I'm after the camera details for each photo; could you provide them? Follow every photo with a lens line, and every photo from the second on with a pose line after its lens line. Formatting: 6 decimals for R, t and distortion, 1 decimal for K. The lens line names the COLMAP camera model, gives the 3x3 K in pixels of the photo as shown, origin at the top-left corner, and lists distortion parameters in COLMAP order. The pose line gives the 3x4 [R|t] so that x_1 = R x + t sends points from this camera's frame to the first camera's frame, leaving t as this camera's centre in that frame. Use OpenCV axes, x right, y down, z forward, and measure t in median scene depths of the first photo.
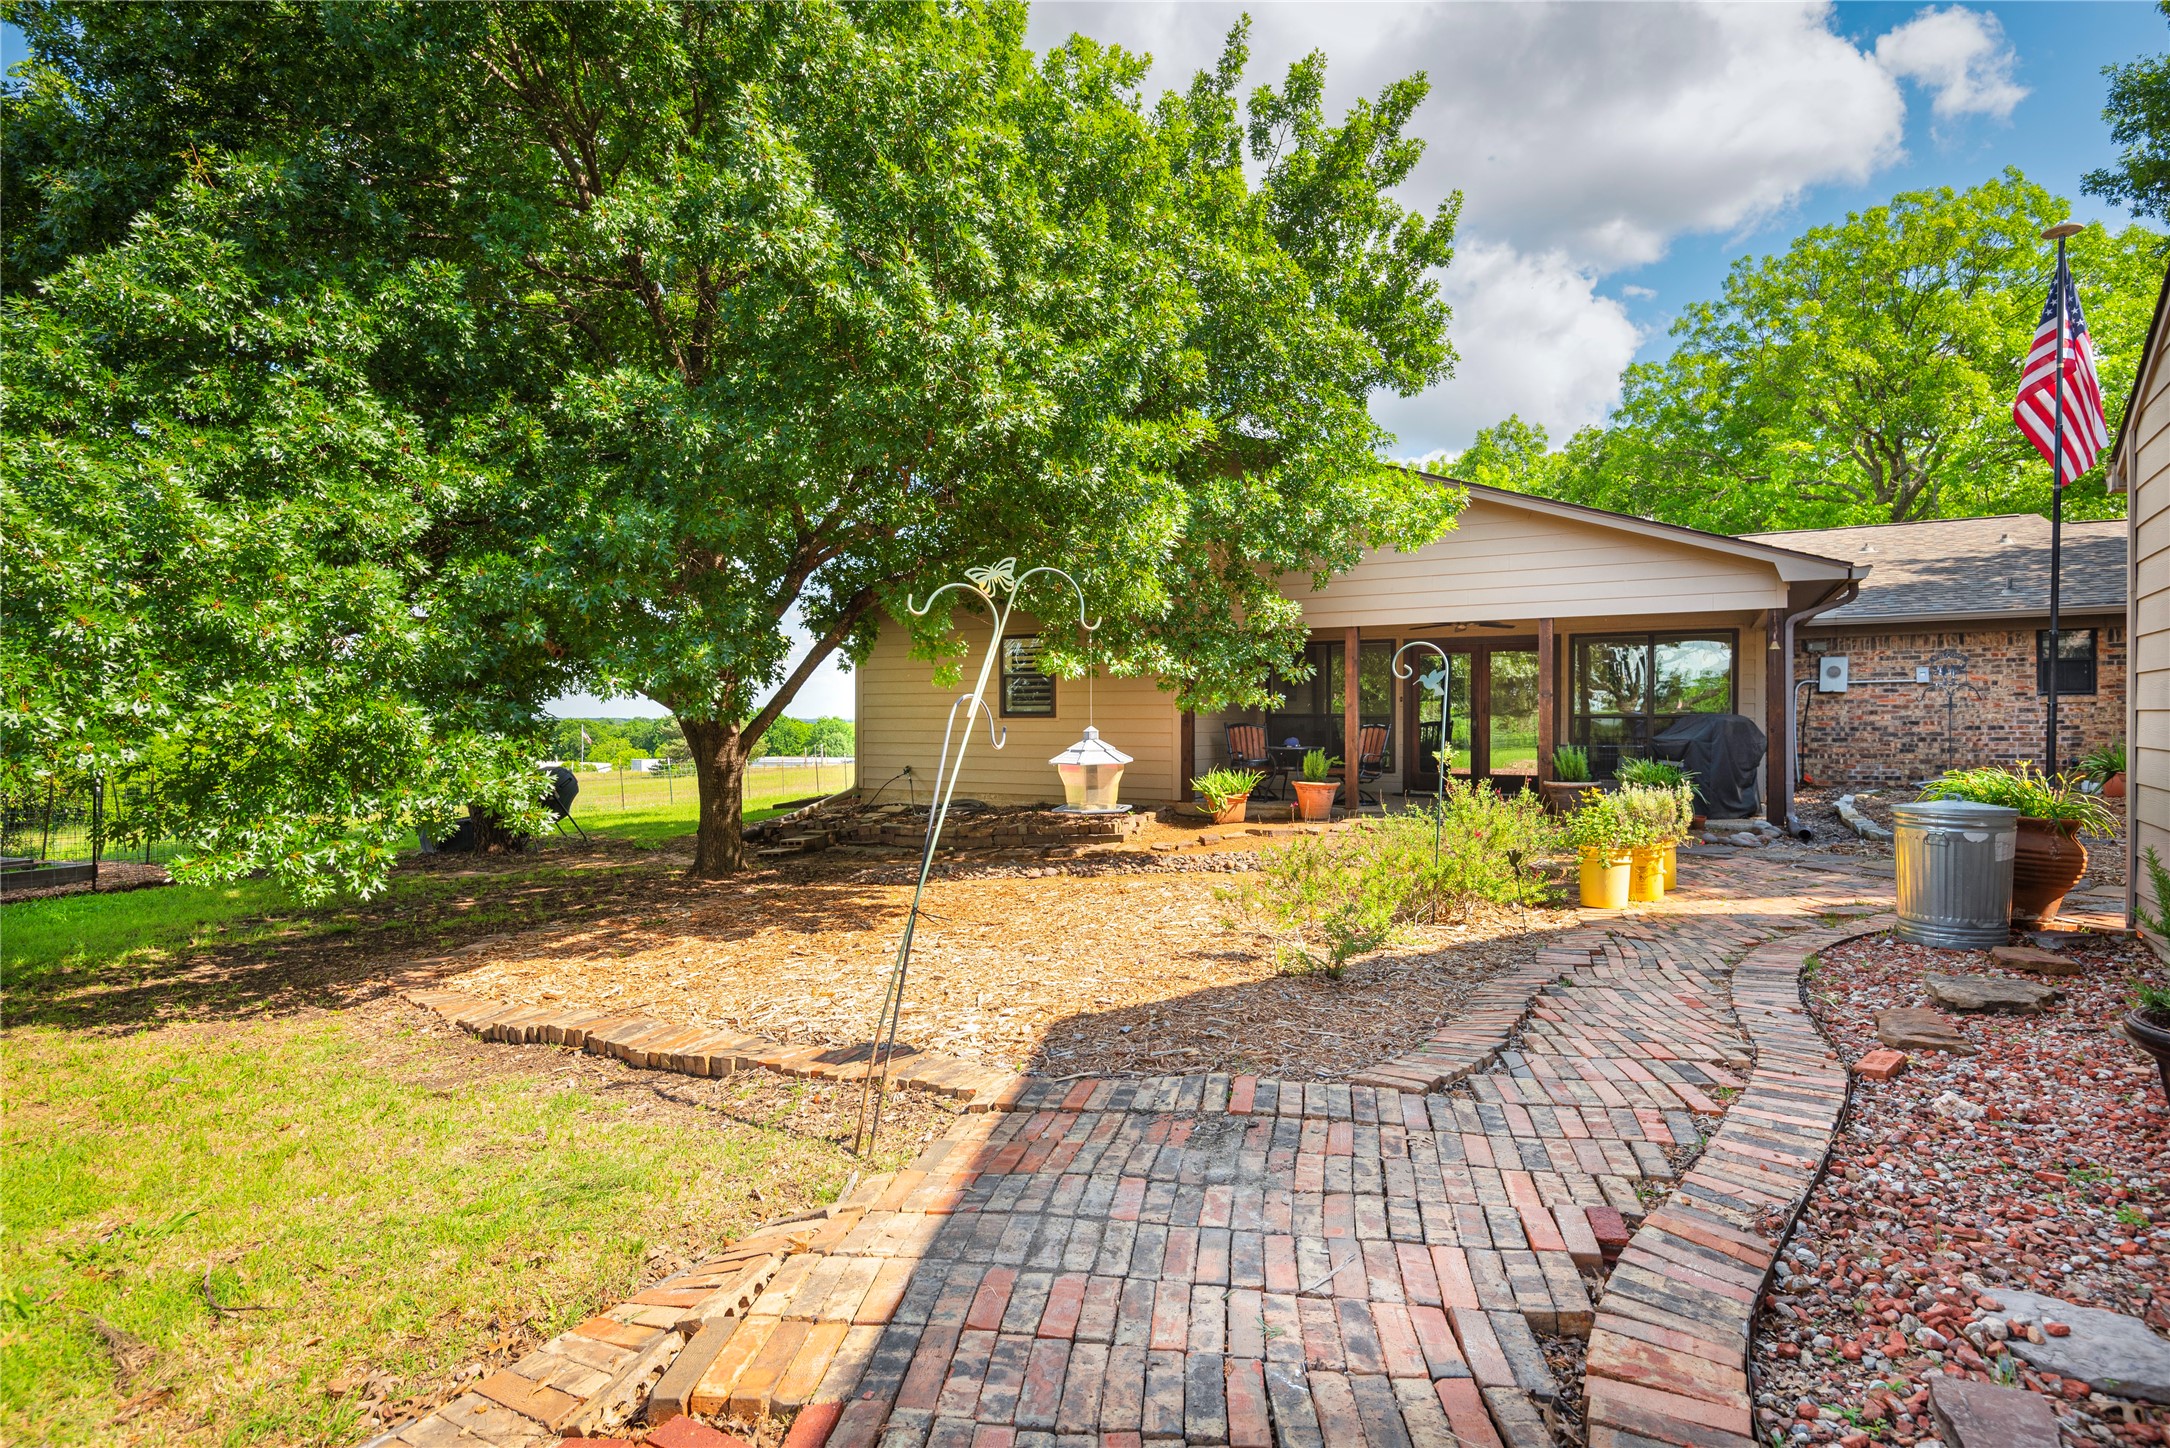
lens RADIAL K [[1196.3, 0, 1087.7], [0, 1196.3, 721.1], [0, 0, 1]] dist [-0.002469, -0.001108]
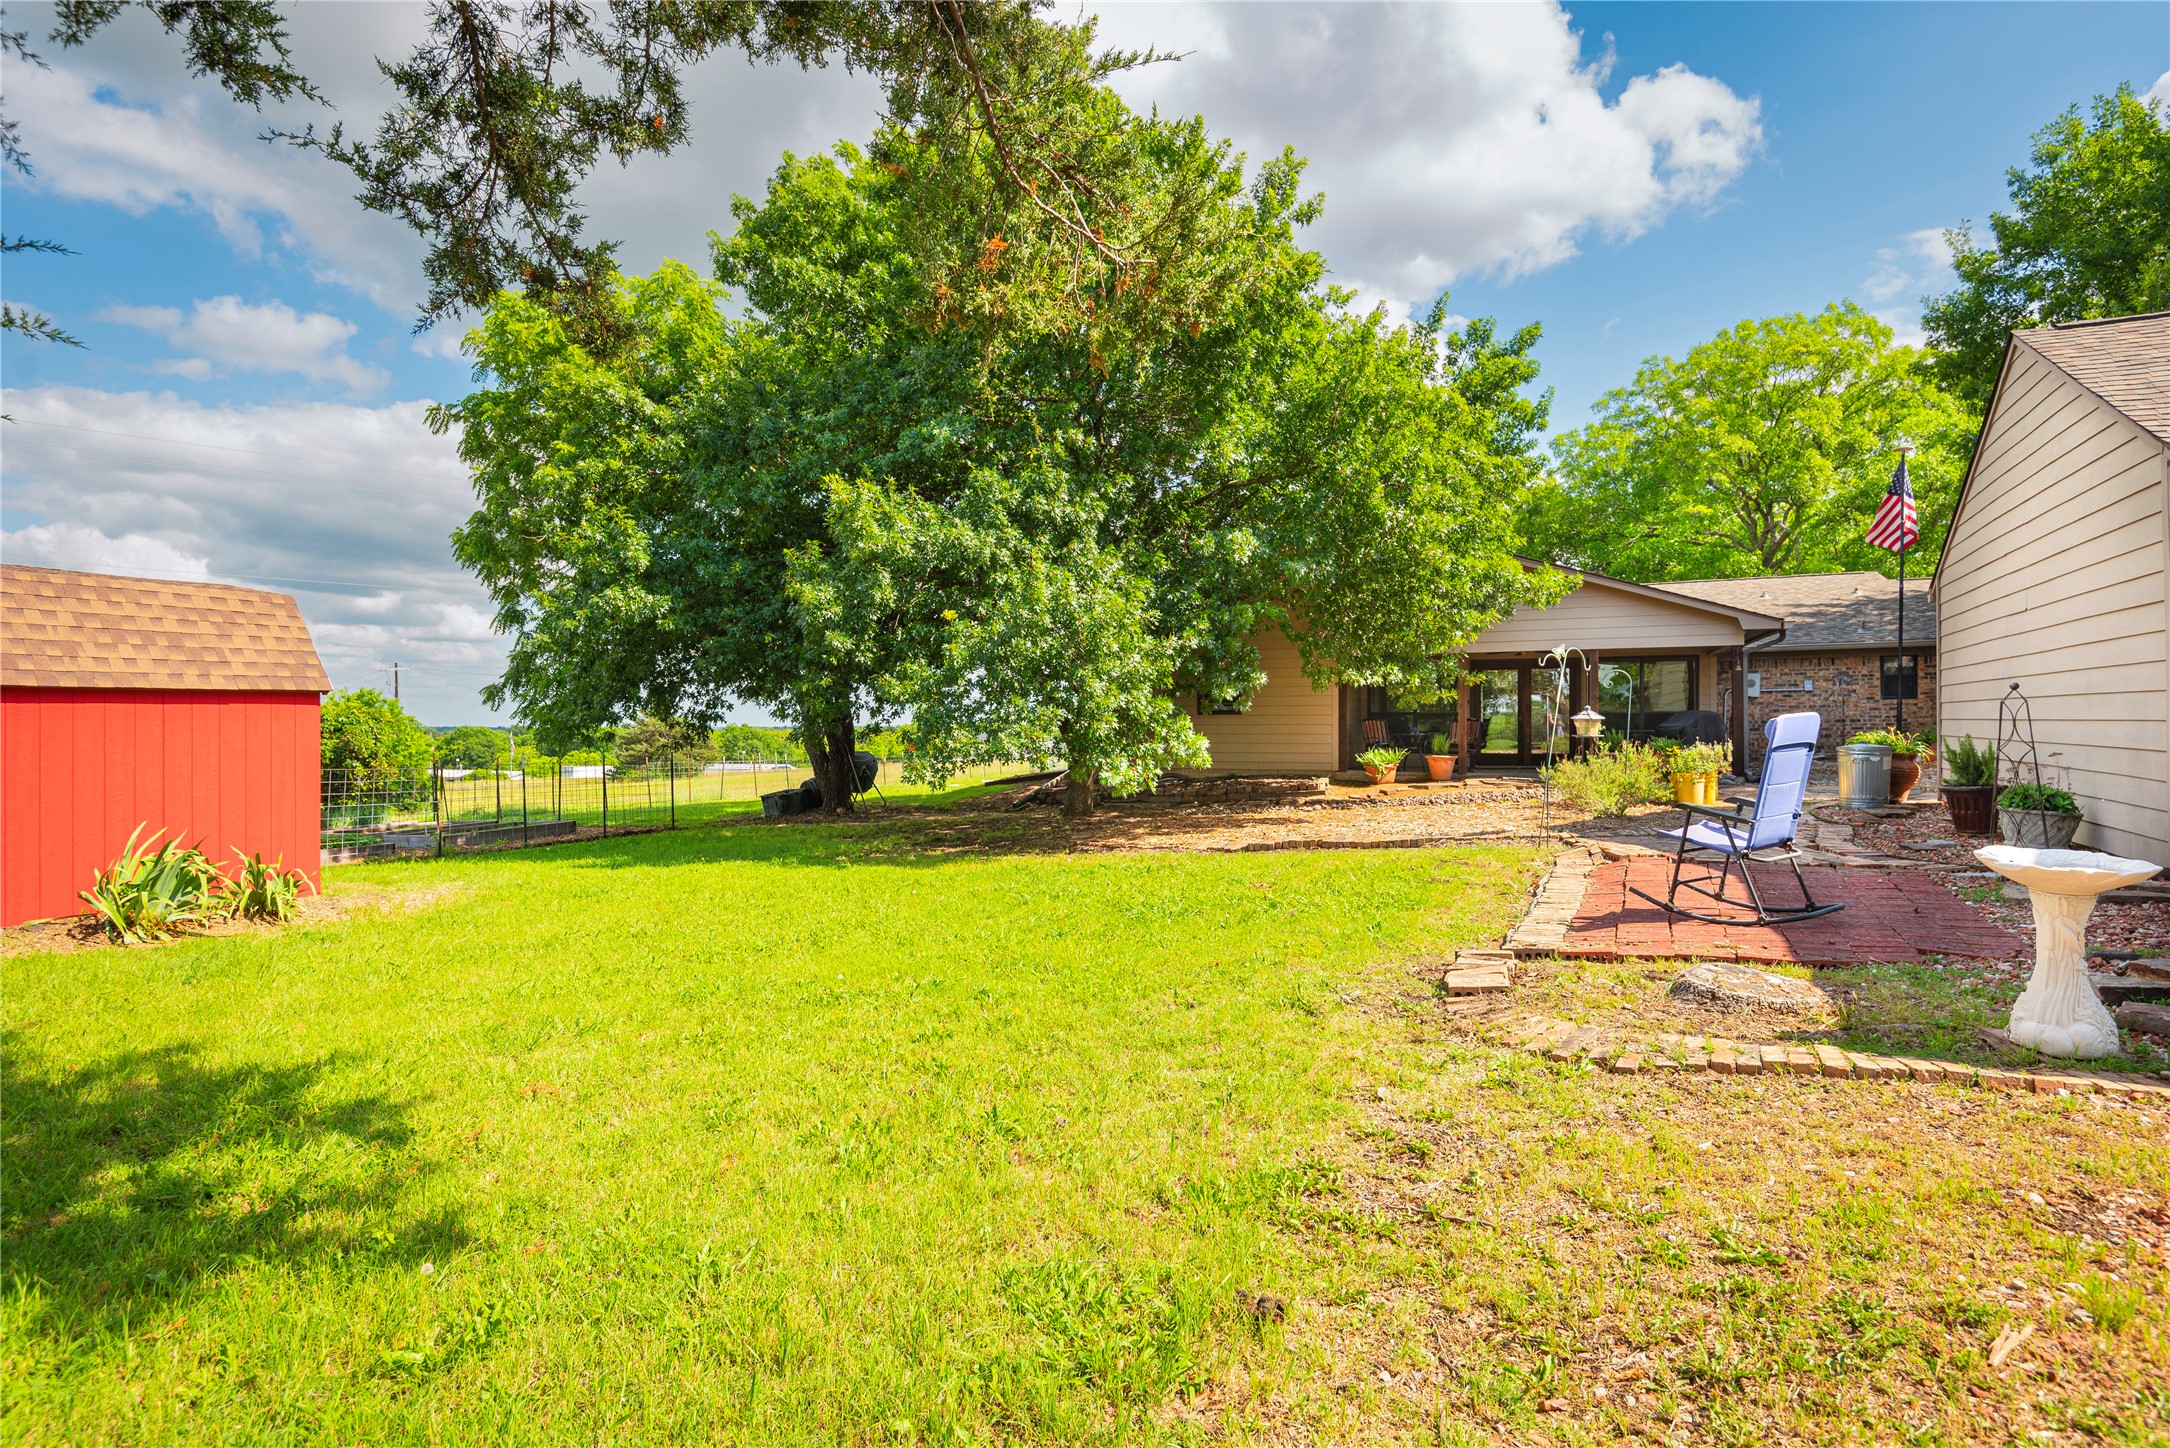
lens RADIAL K [[1196.3, 0, 1083.6], [0, 1196.3, 724.2], [0, 0, 1]] dist [-0.002469, -0.001108]
pose [[0.995212, -0.002529, 0.097706, -0.357849], [0.003060, 0.999981, -0.005277, 0.015232], [-0.097691, 0.005551, 0.995201, -0.407388]]
